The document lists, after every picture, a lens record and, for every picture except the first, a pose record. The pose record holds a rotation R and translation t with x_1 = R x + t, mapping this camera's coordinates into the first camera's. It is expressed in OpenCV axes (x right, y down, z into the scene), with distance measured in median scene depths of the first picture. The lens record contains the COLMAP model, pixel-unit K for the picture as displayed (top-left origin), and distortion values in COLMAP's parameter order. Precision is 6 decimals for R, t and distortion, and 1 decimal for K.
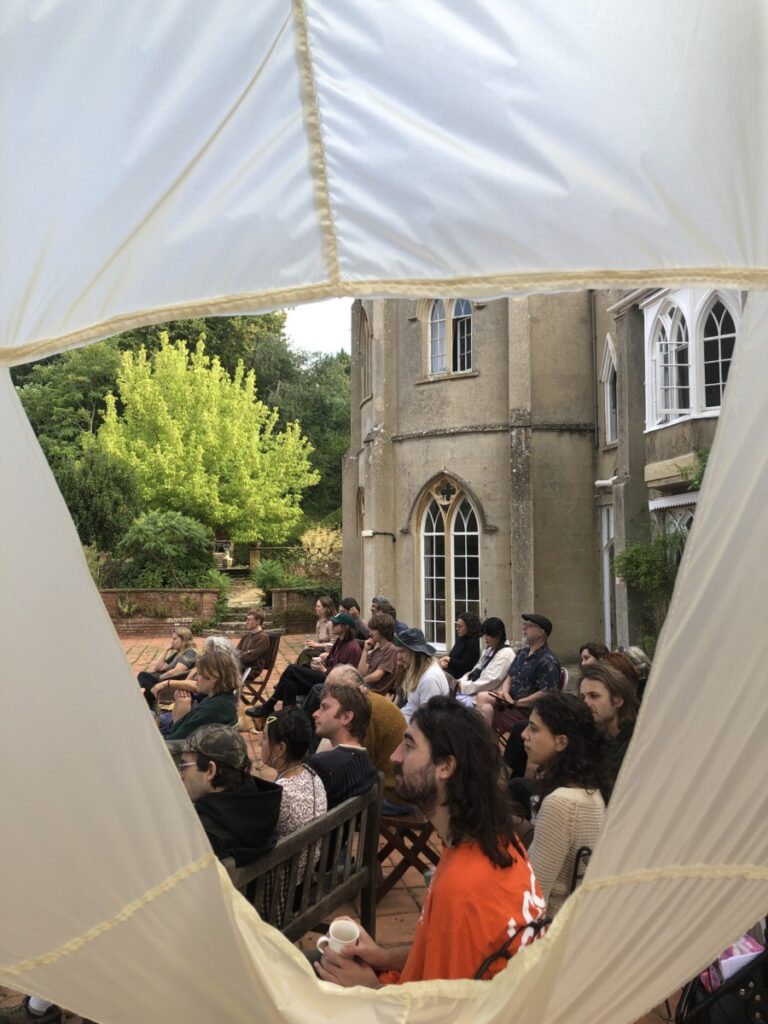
lens RADIAL K [[840.2, 0, 386.1], [0, 840.2, 506.5], [0, 0, 1]] dist [0.040649, -0.061689]
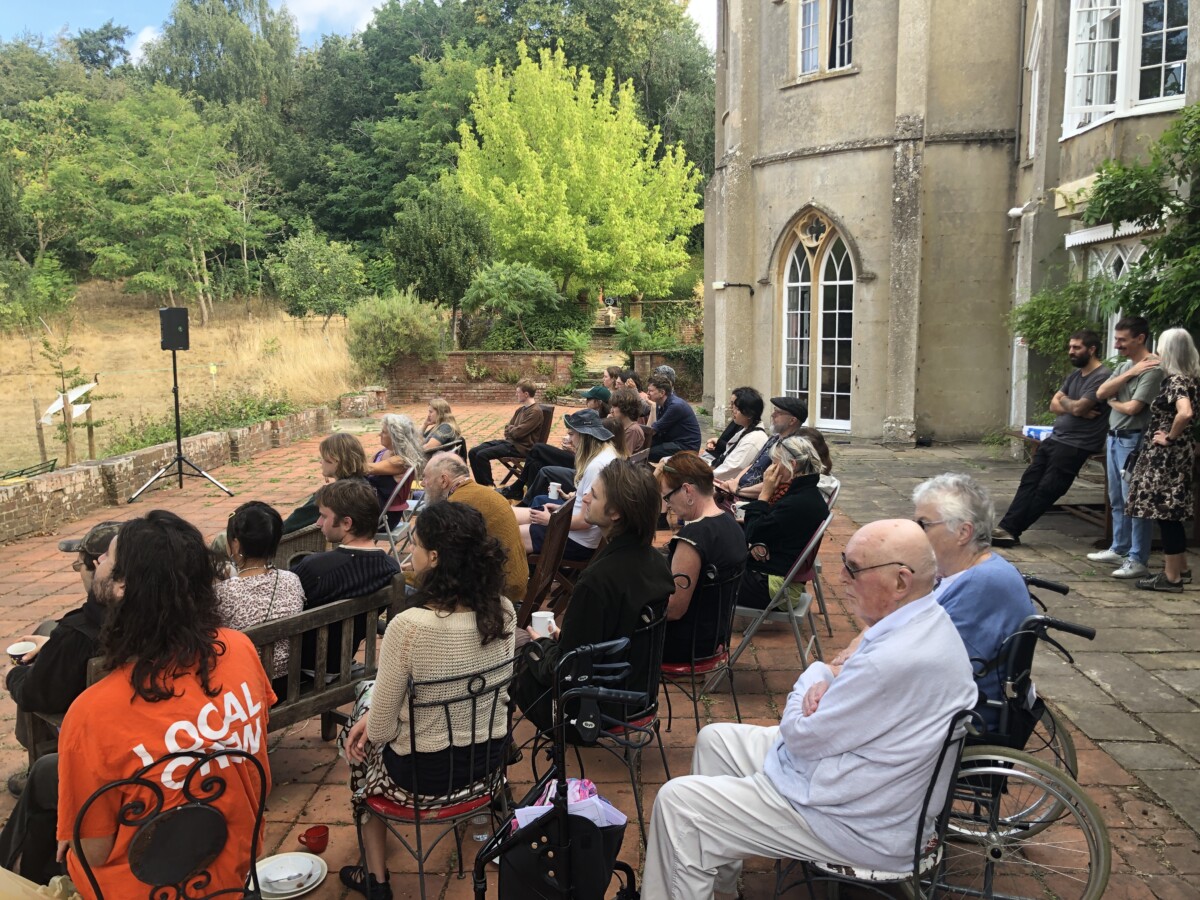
lens RADIAL K [[984.6, 0, 599.6], [0, 984.6, 453.7], [0, 0, 1]] dist [0.040649, -0.061689]
pose [[0.968646, 0.023584, -0.247323, 0.109219], [0.027635, 0.979080, 0.201593, -0.004268], [0.246903, -0.202107, 0.947730, 0.018731]]
